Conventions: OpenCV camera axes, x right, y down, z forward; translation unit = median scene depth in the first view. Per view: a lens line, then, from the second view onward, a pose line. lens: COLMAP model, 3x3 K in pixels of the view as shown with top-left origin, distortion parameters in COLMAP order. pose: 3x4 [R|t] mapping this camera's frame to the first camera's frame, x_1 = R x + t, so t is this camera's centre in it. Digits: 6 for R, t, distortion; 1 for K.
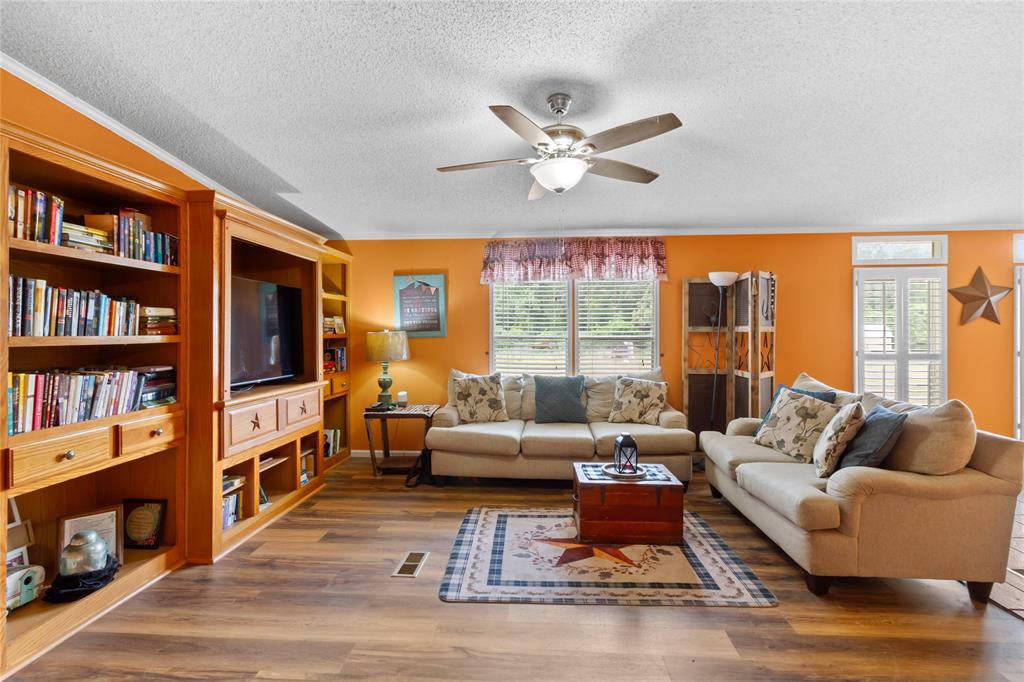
lens RADIAL K [[475.6, 0, 520.3], [0, 475.6, 338.1], [0, 0, 1]] dist [0.005325, 0.000507]
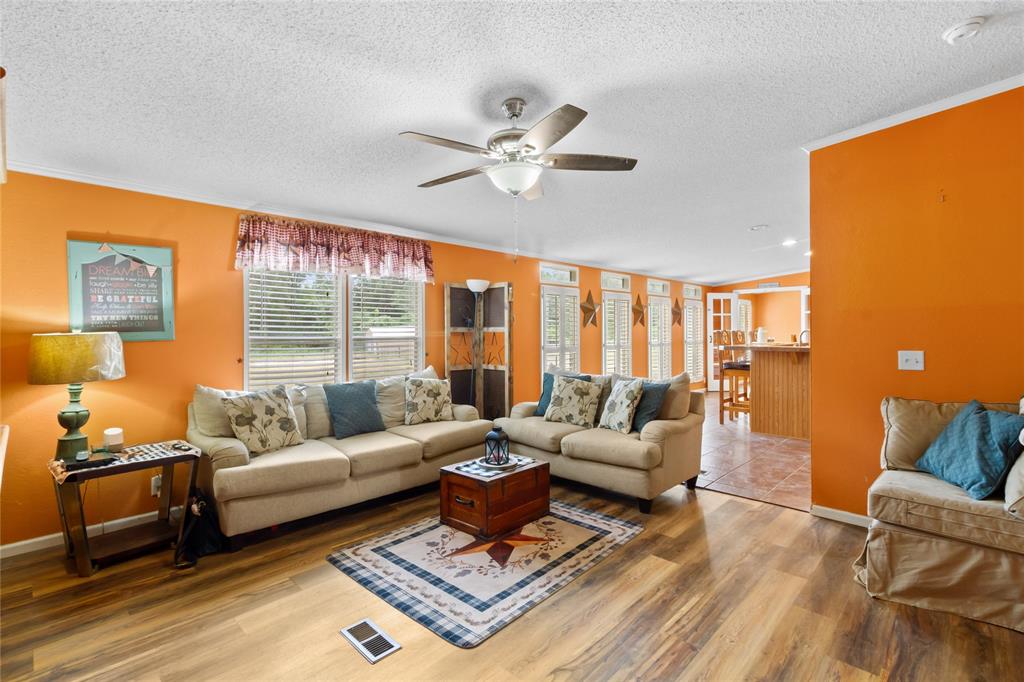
lens RADIAL K [[475.6, 0, 501.6], [0, 475.6, 333.9], [0, 0, 1]] dist [0.005325, 0.000507]
pose [[0.649481, -0.004965, 0.760362, -0.483789], [0.012186, 0.999918, -0.003880, -0.003983], [-0.760280, 0.011785, 0.649488, 0.249361]]
